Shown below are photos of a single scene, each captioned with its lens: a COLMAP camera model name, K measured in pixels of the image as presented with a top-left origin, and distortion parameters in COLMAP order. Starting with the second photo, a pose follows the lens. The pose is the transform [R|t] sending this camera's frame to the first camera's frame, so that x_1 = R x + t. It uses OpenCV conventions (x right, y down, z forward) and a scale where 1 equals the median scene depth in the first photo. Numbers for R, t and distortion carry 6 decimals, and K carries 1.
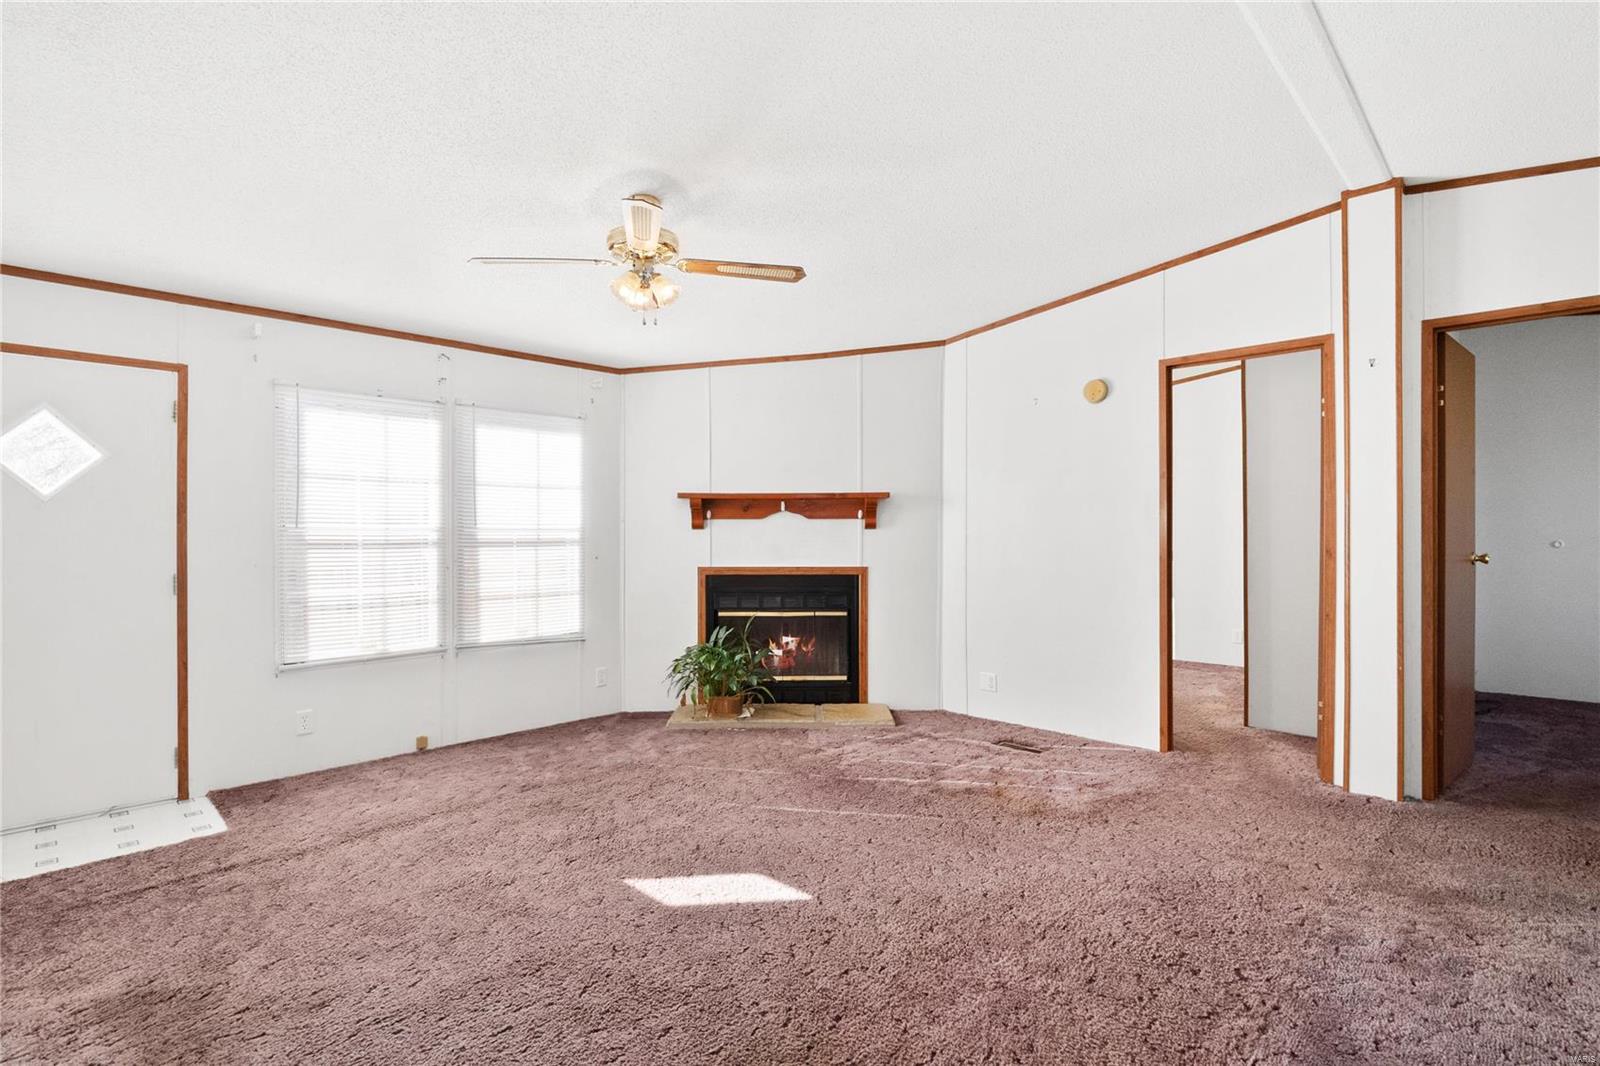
lens RADIAL K [[809.9, 0, 799.7], [0, 809.9, 522.3], [0, 0, 1]] dist [0.001003, -0.000585]
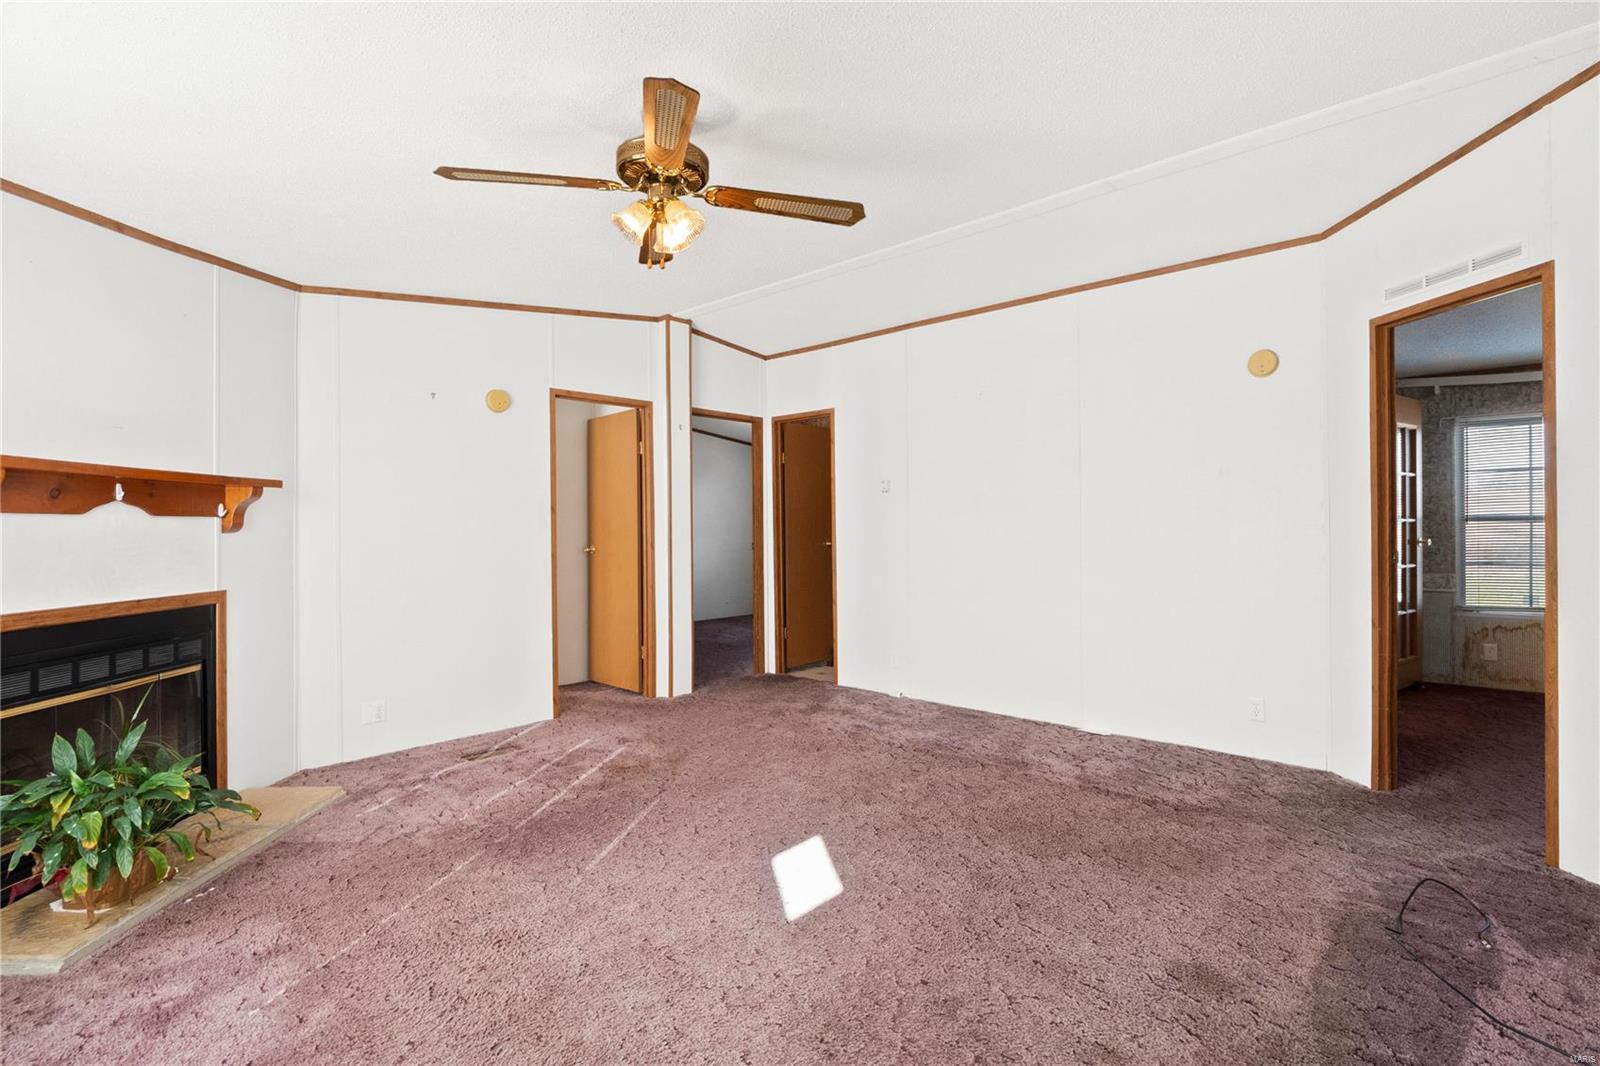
lens RADIAL K [[755.9, 0, 800.6], [0, 755.9, 533.1], [0, 0, 1]] dist [-0.005946, -0.000991]
pose [[-0.029245, -0.001021, 0.999572, -0.582687], [0.005989, 0.999981, 0.001197, 0.011077], [-0.999554, 0.006022, -0.029238, 0.584765]]
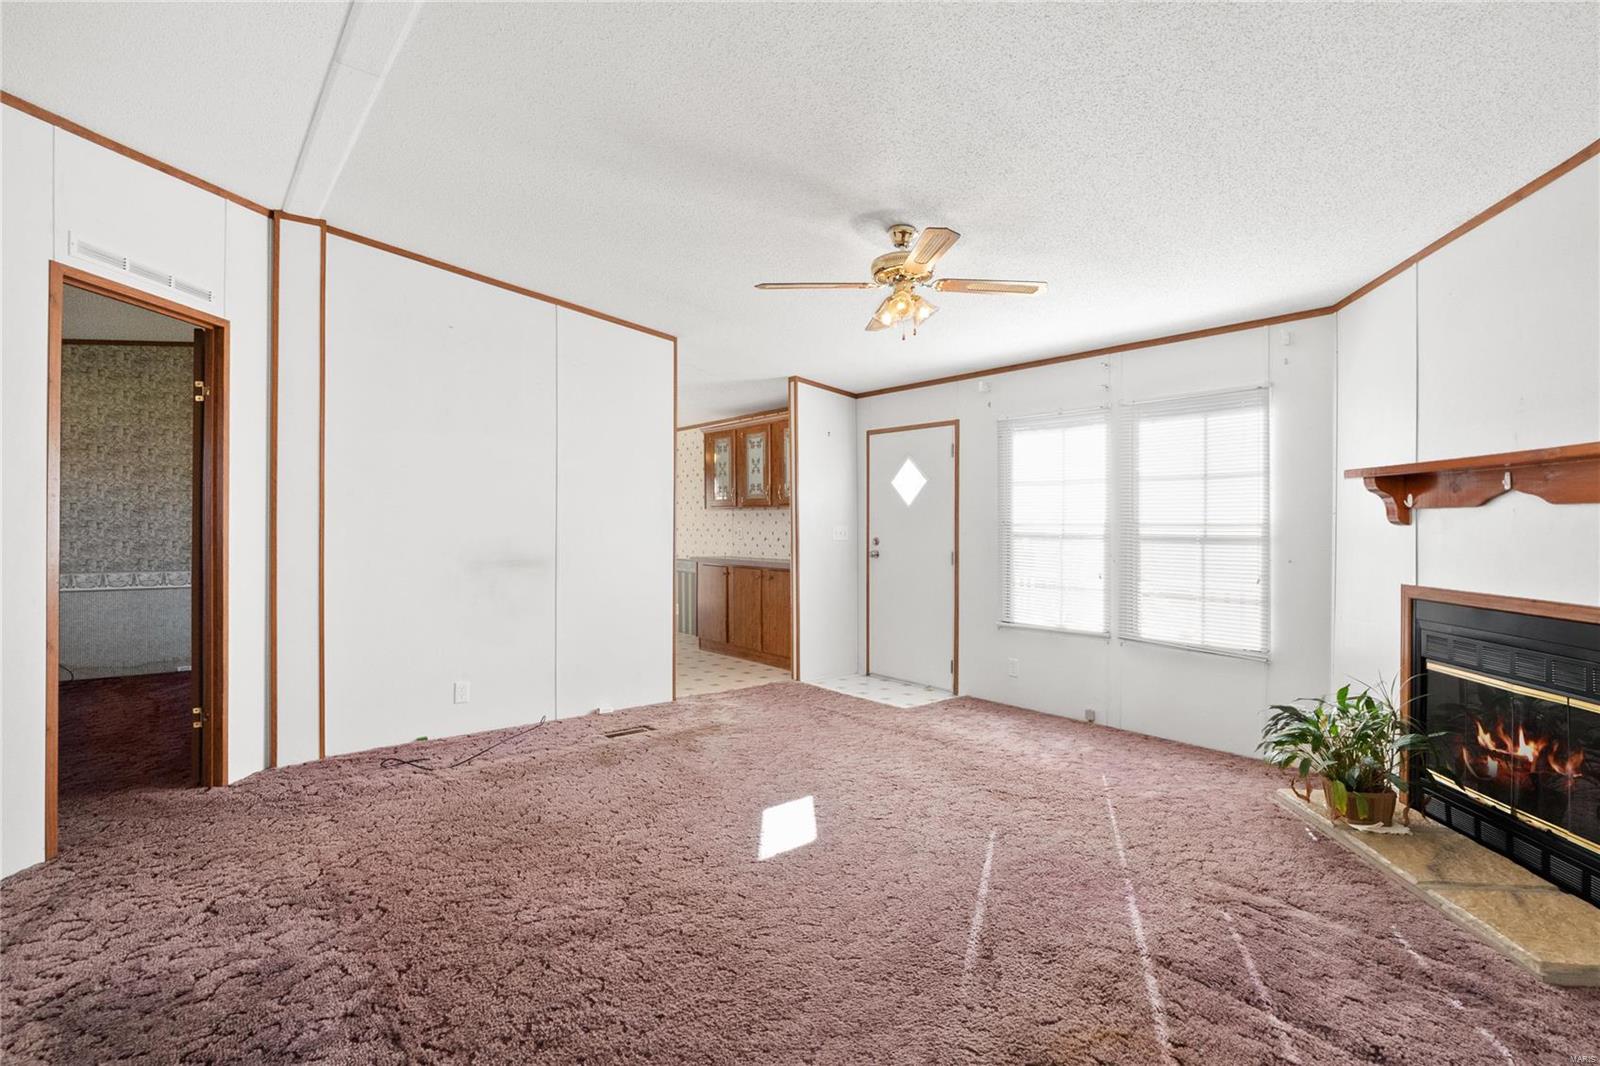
lens RADIAL K [[755.9, 0, 794.6], [0, 755.9, 534.4], [0, 0, 1]] dist [-0.005946, -0.000991]
pose [[-0.124567, 0.007021, -0.992186, 0.549322], [-0.003353, 0.999966, 0.007497, 0.014299], [0.992205, 0.004261, -0.124540, 0.643986]]
